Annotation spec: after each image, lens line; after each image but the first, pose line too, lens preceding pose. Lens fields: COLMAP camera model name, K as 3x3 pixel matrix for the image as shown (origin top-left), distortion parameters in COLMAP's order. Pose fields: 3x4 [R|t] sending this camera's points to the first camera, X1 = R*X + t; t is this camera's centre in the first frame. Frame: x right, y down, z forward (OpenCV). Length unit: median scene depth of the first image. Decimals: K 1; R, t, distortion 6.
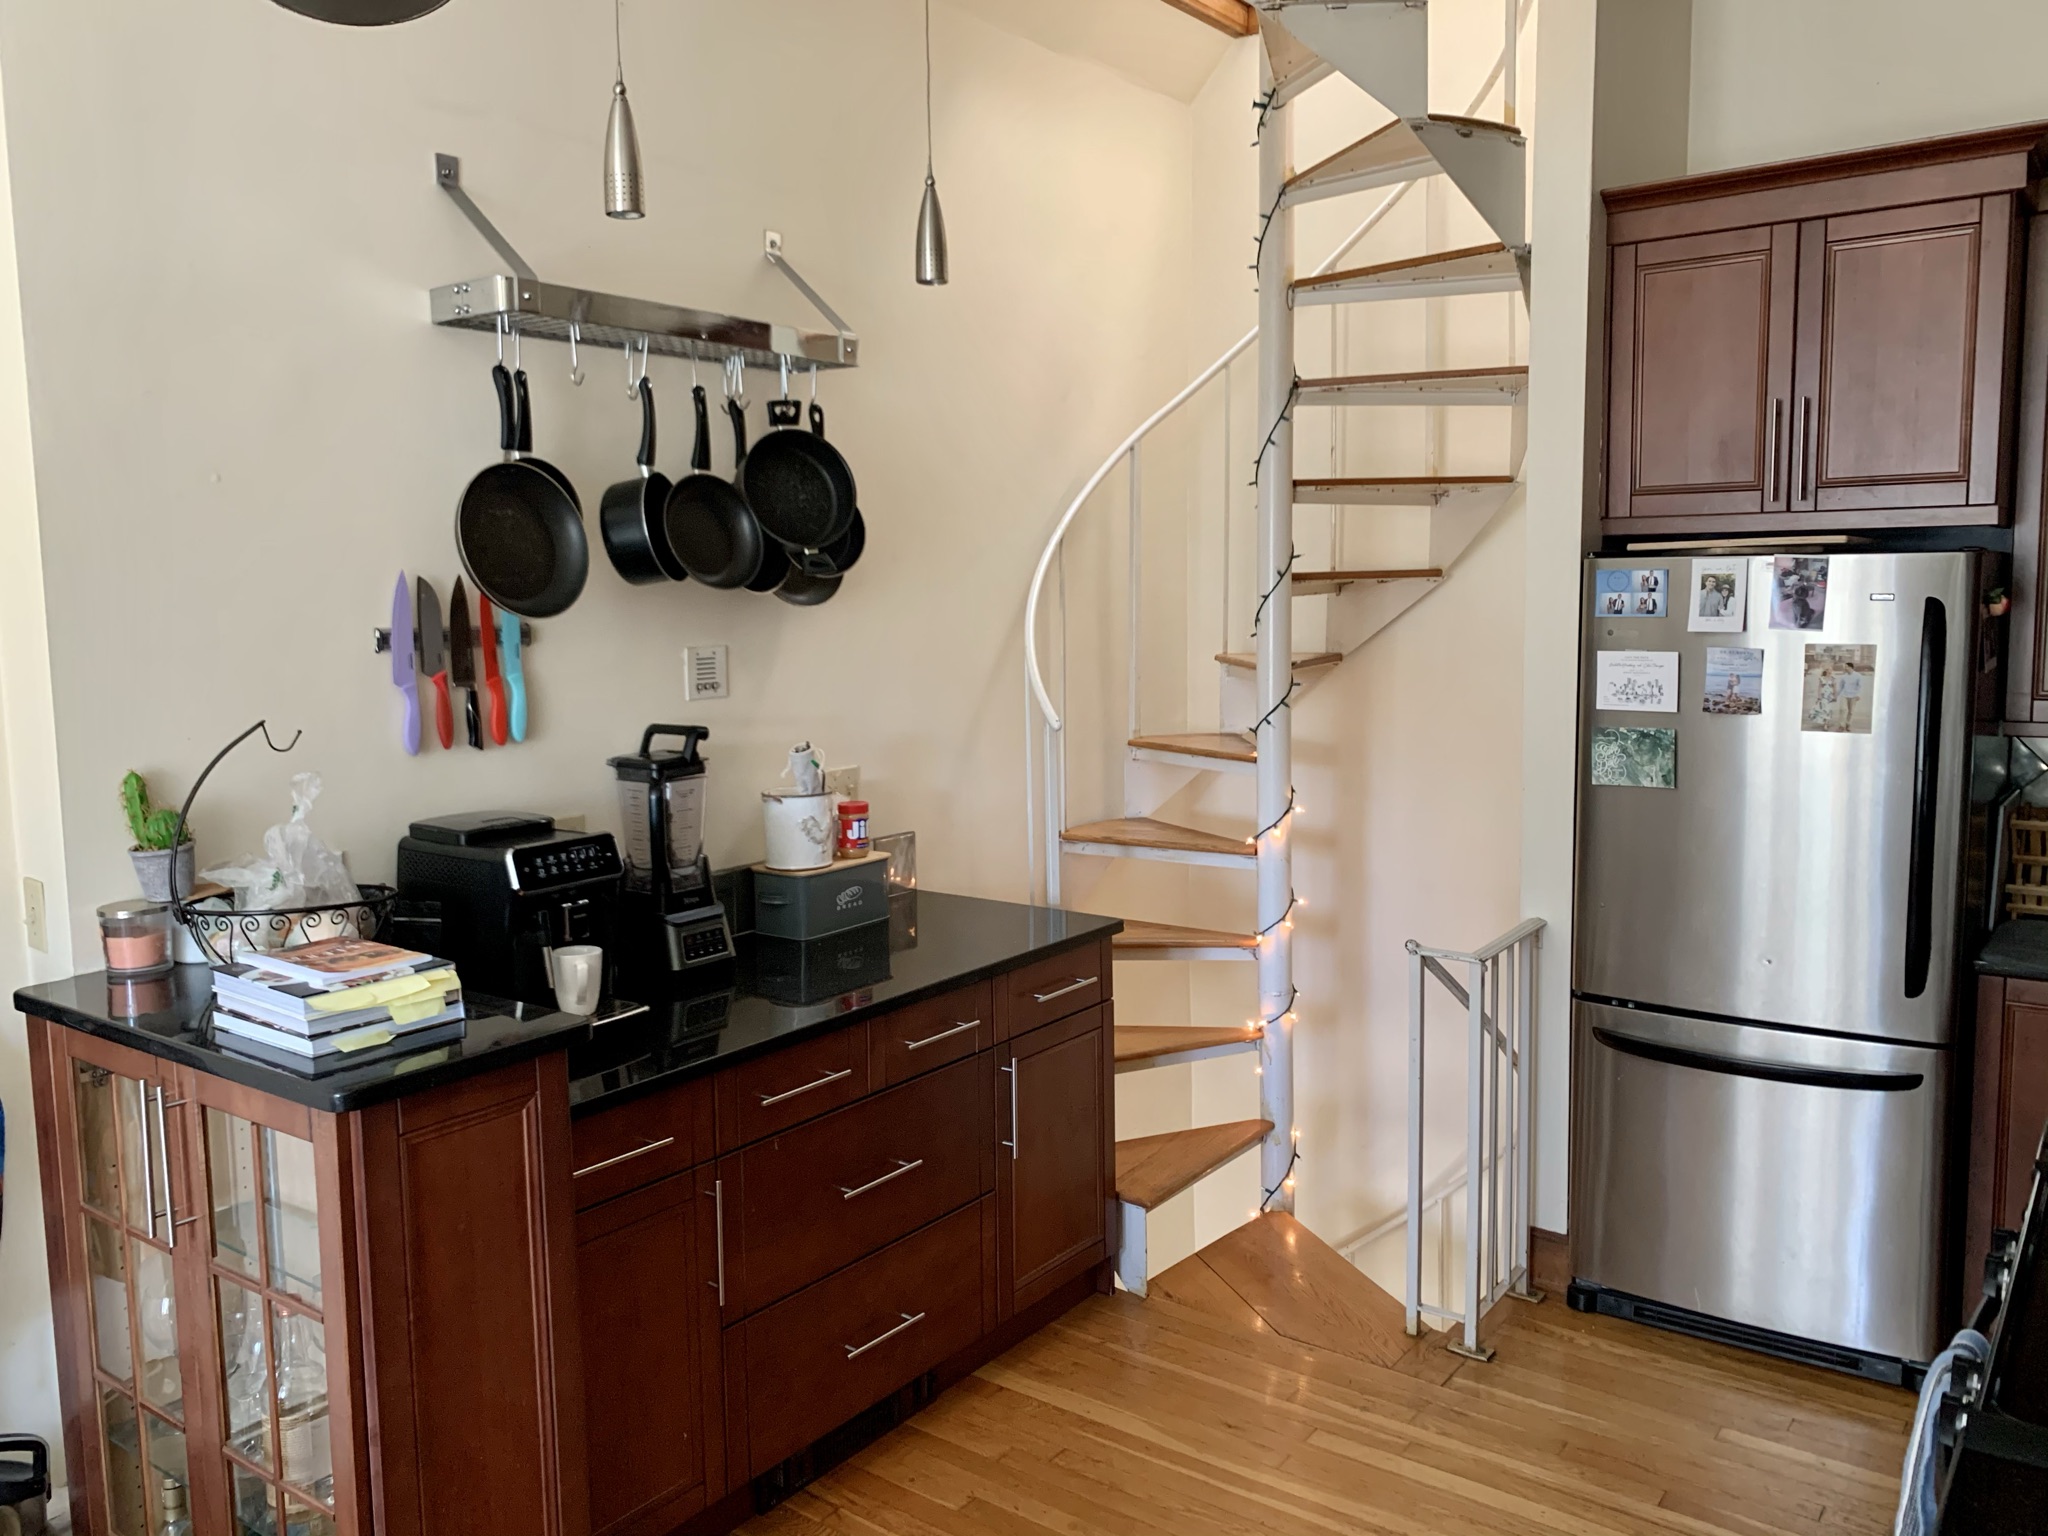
lens RADIAL K [[1568.6, 0, 1027.9], [0, 1568.6, 764.7], [0, 0, 1]] dist [0.023190, 0.004600]
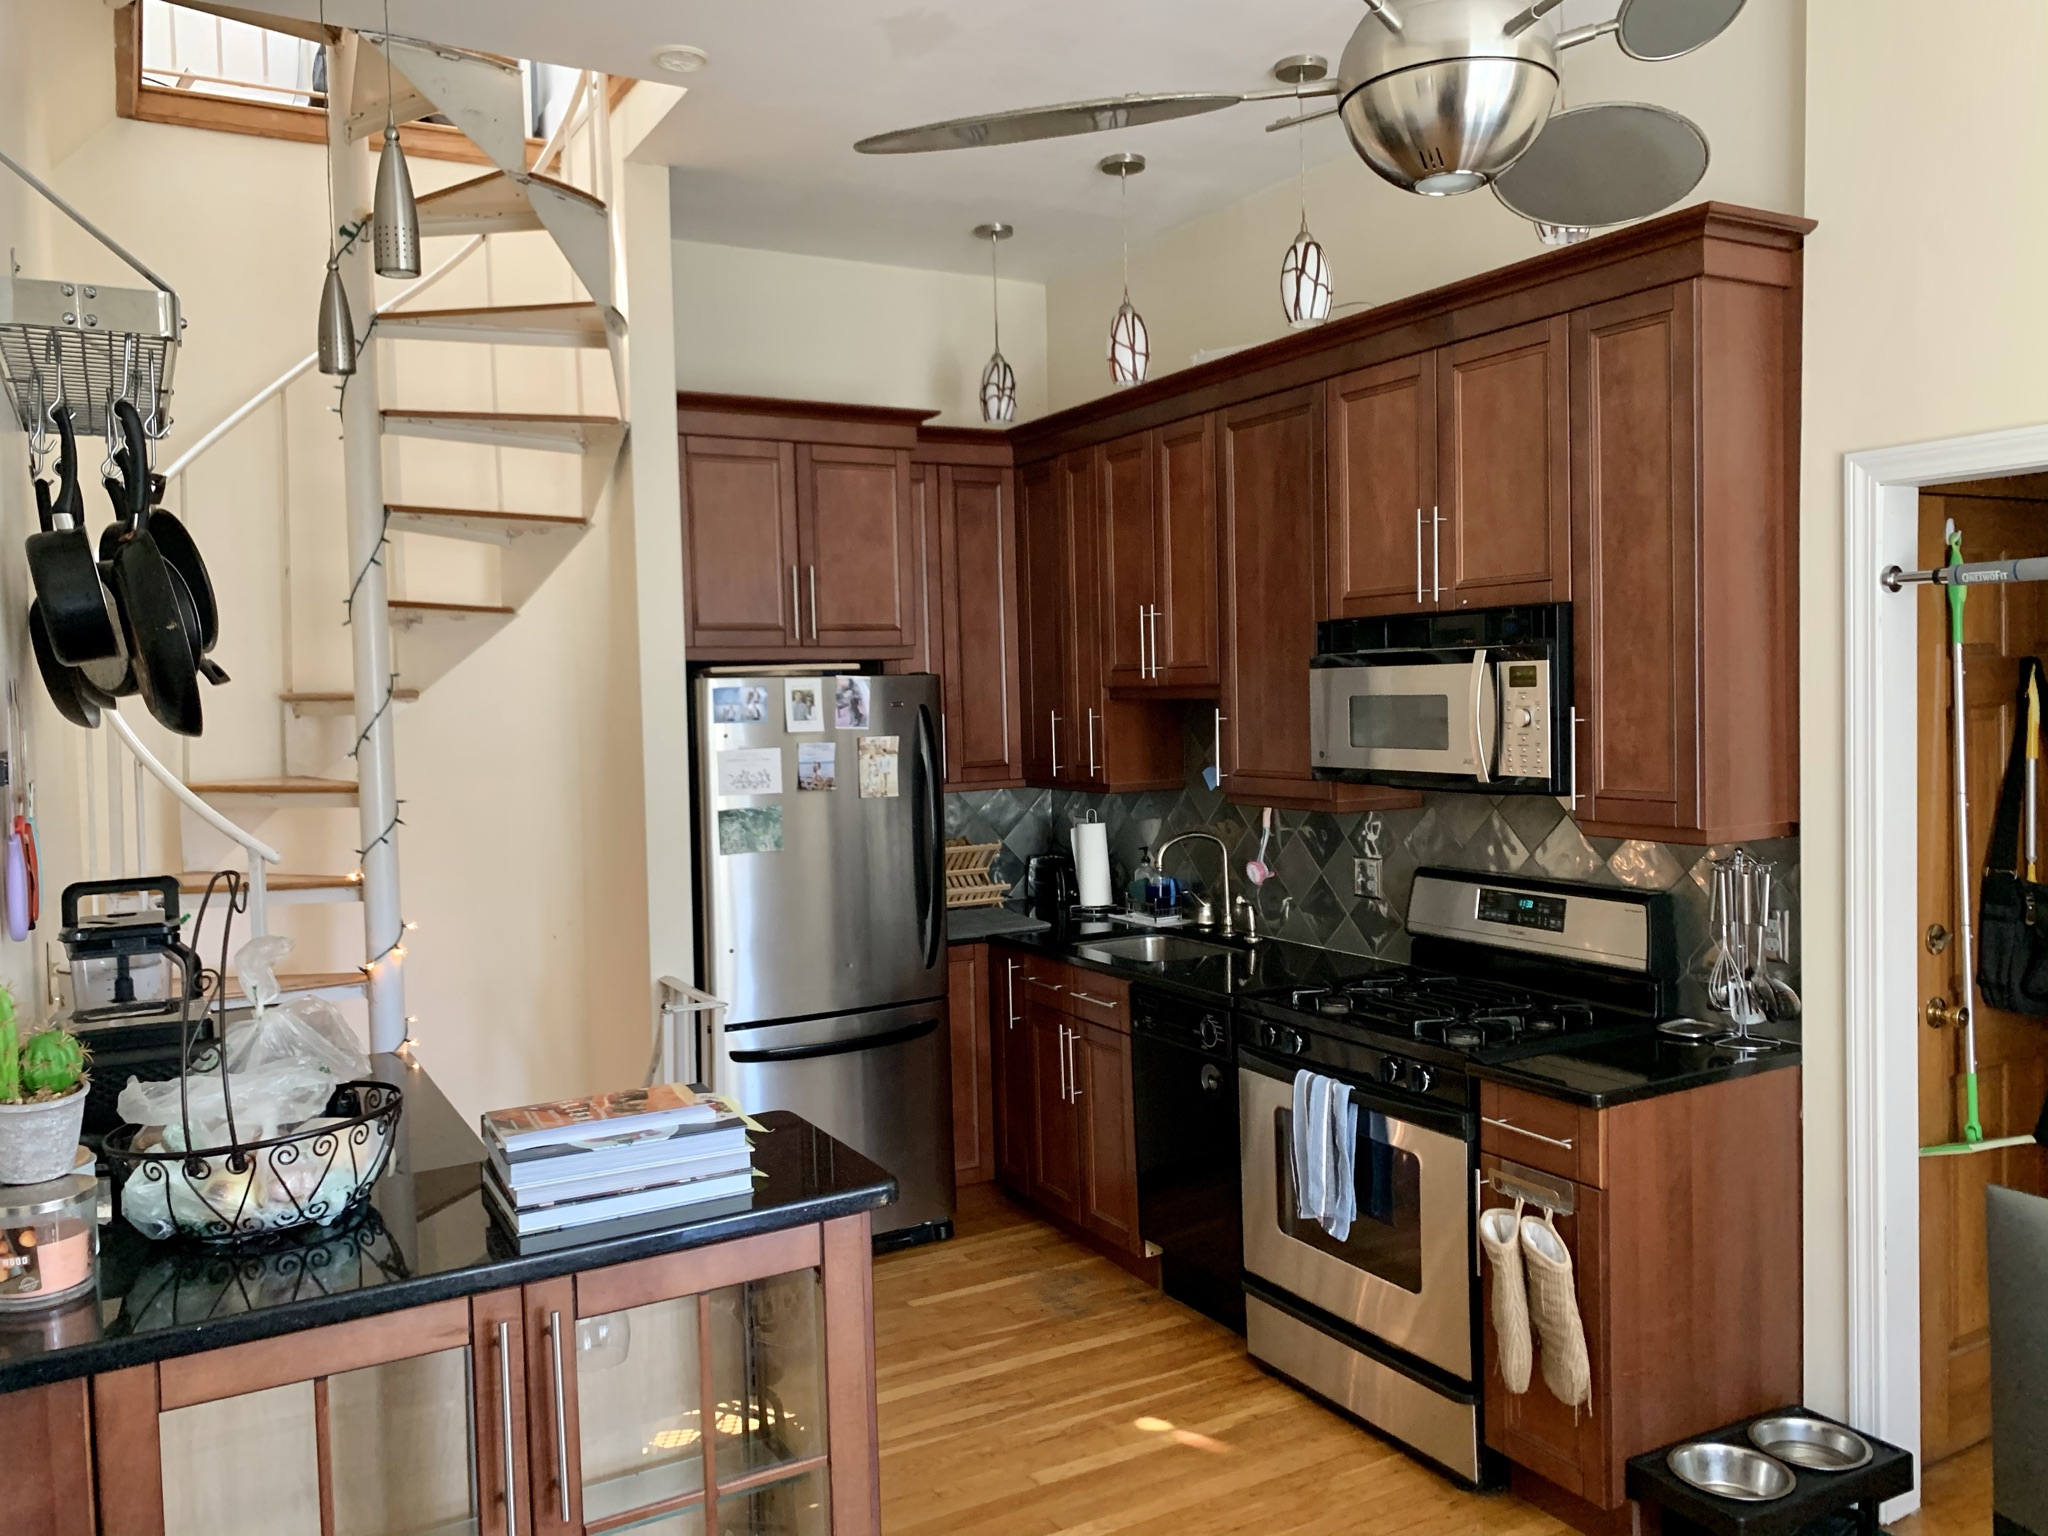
lens RADIAL K [[1568.6, 0, 1027.9], [0, 1568.6, 764.7], [0, 0, 1]] dist [0.023190, 0.004600]
pose [[0.400450, -0.040789, 0.915410, -0.710555], [0.123149, 0.992341, -0.009655, -0.018216], [-0.908005, 0.116598, 0.402406, 0.268899]]
